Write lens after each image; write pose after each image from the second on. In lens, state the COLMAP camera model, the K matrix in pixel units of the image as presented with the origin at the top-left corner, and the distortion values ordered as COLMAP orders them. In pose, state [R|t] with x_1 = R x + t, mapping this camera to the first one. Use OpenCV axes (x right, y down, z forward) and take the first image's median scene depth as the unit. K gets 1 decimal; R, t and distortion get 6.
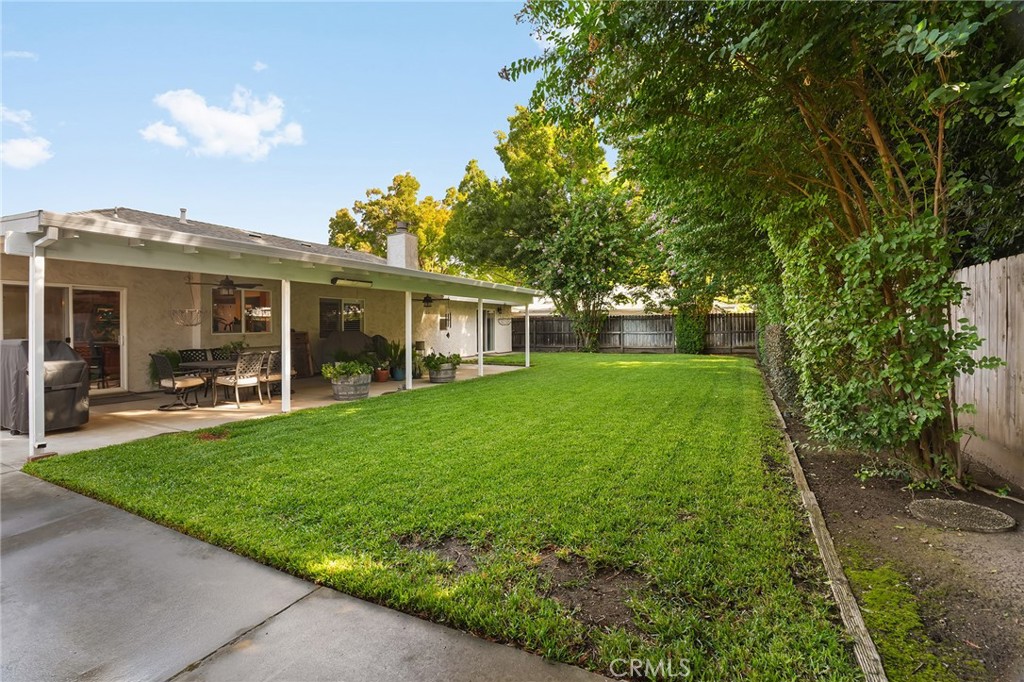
lens RADIAL K [[462.4, 0, 521.3], [0, 462.4, 324.4], [0, 0, 1]] dist [-0.036198, 0.001151]
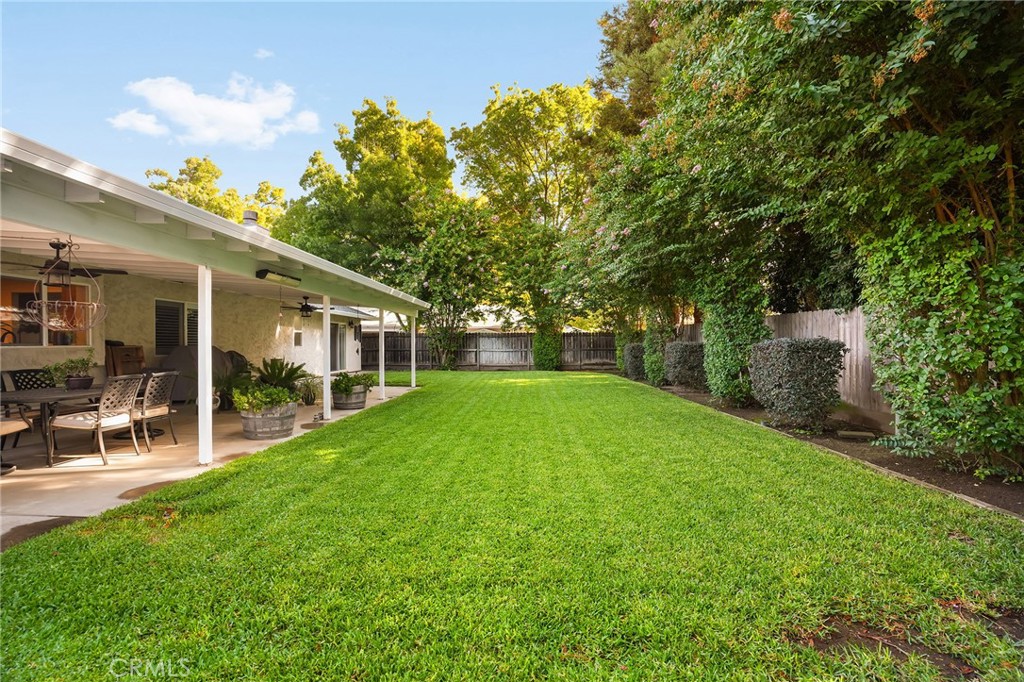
lens RADIAL K [[463.7, 0, 512.0], [0, 463.7, 341.0], [0, 0, 1]] dist [-0.016088, 0.000673]
pose [[0.925005, 0.010926, 0.379799, -0.103698], [-0.009707, 0.999940, -0.005127, 0.003277], [-0.379832, 0.001056, 0.925055, 0.060718]]
